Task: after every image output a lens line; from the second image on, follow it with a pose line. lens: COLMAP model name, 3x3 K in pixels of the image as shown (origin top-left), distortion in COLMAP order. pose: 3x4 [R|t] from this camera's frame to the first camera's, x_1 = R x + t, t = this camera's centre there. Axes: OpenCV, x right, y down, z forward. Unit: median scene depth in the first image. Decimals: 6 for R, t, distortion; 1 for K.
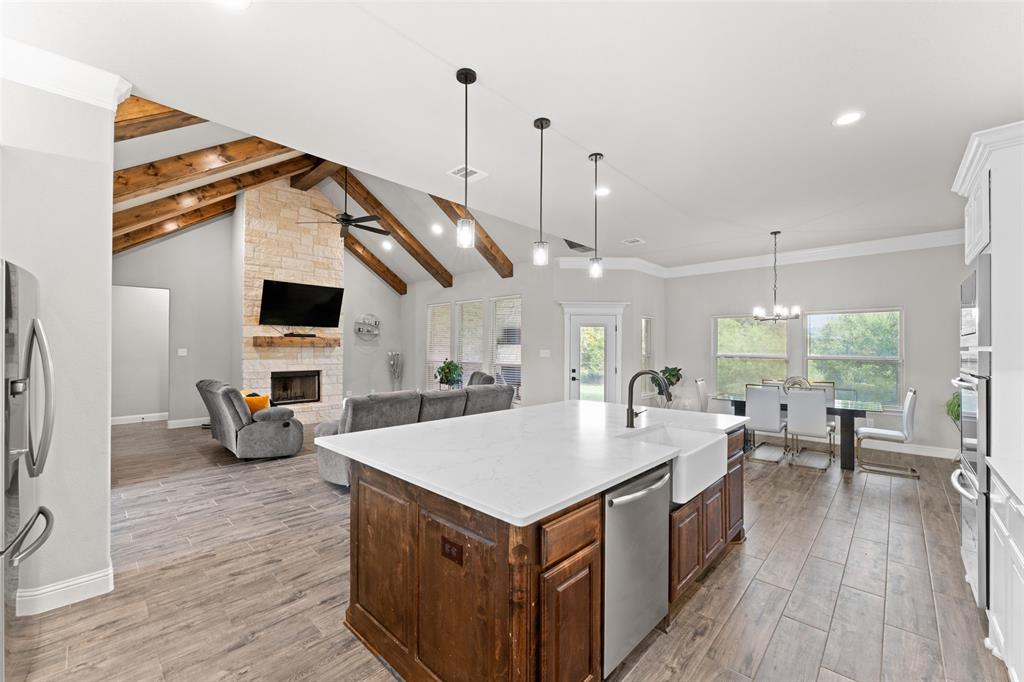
lens RADIAL K [[409.5, 0, 505.1], [0, 409.5, 345.8], [0, 0, 1]] dist [-0.001872, 0.000343]
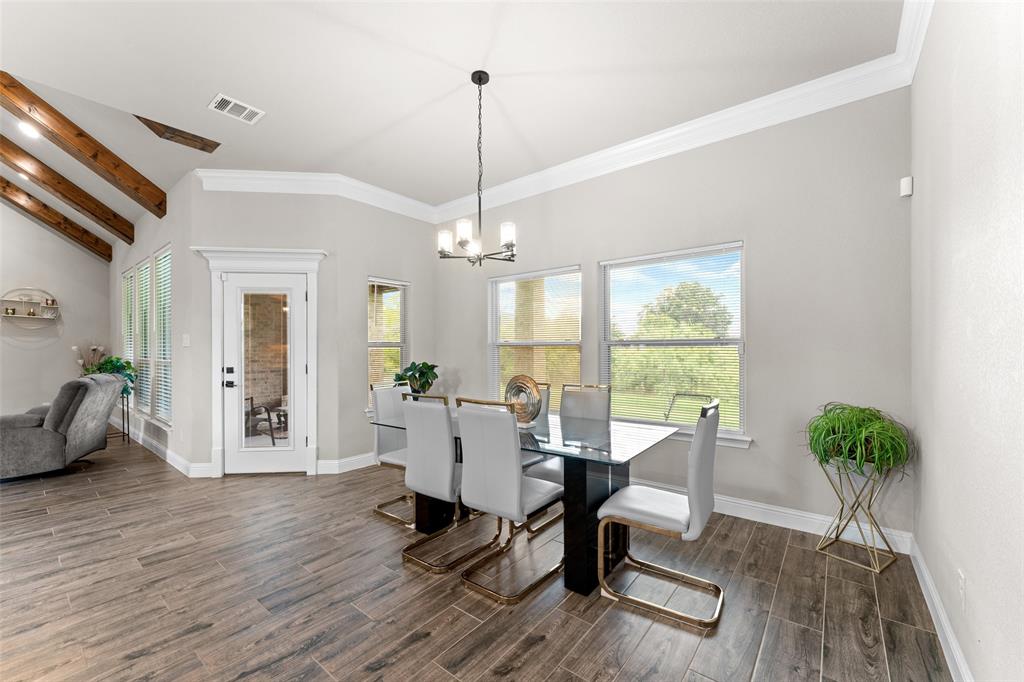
lens RADIAL K [[417.4, 0, 499.8], [0, 417.4, 352.1], [0, 0, 1]] dist [-0.002240, -0.000131]
pose [[0.997665, -0.006544, 0.067984, 0.464553], [0.006024, 0.999951, 0.007858, 0.030792], [-0.068032, -0.007430, 0.997655, 0.361290]]
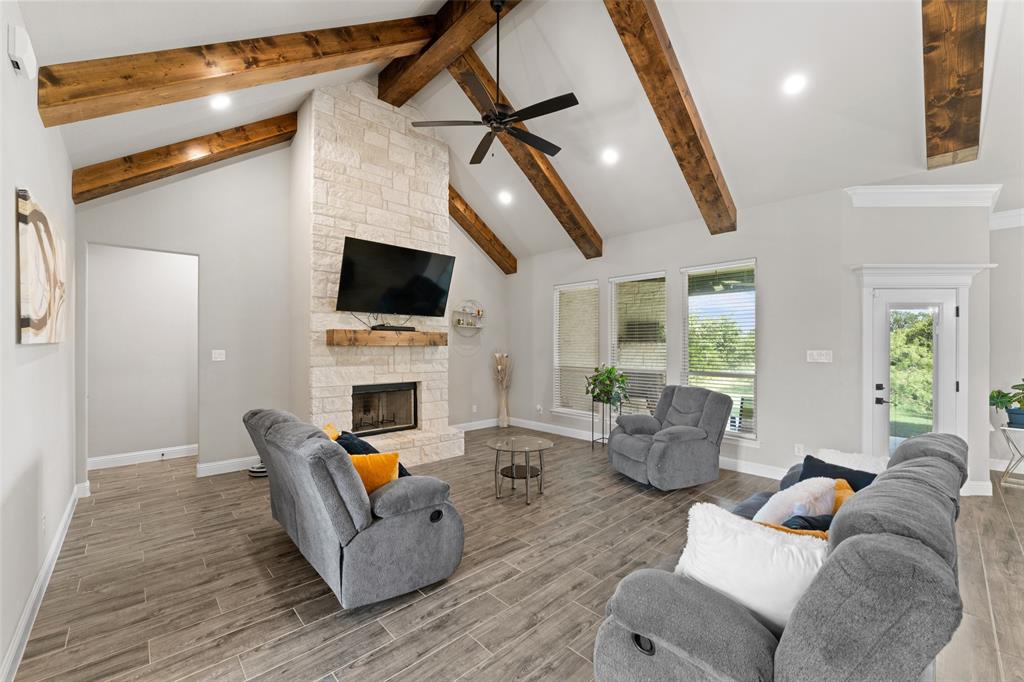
lens RADIAL K [[409.5, 0, 505.1], [0, 409.5, 345.8], [0, 0, 1]] dist [-0.001872, 0.000343]
pose [[0.998236, -0.003554, -0.059262, -0.290888], [0.003647, 0.999992, 0.001455, 0.001576], [0.059256, -0.001668, 0.998241, 0.371465]]
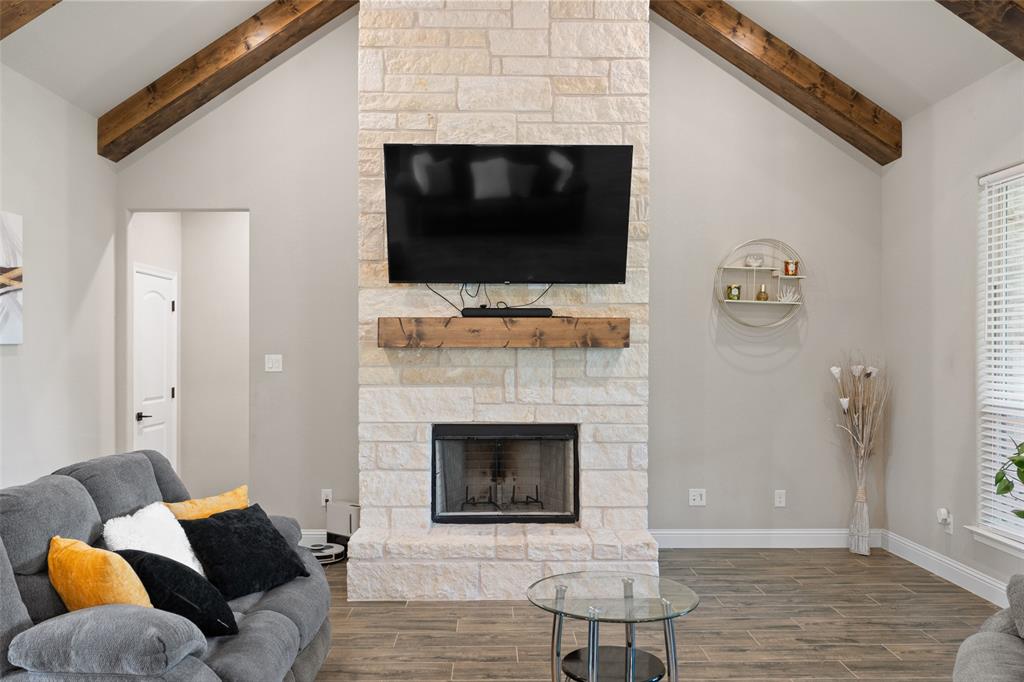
lens RADIAL K [[812.2, 0, 505.2], [0, 812.2, 347.9], [0, 0, 1]] dist [0.001287, 0.000628]
pose [[0.706033, -0.005516, -0.708157, -0.055644], [0.005310, 0.999983, -0.002495, 0.003660], [0.708159, -0.001998, 0.706050, 0.562262]]
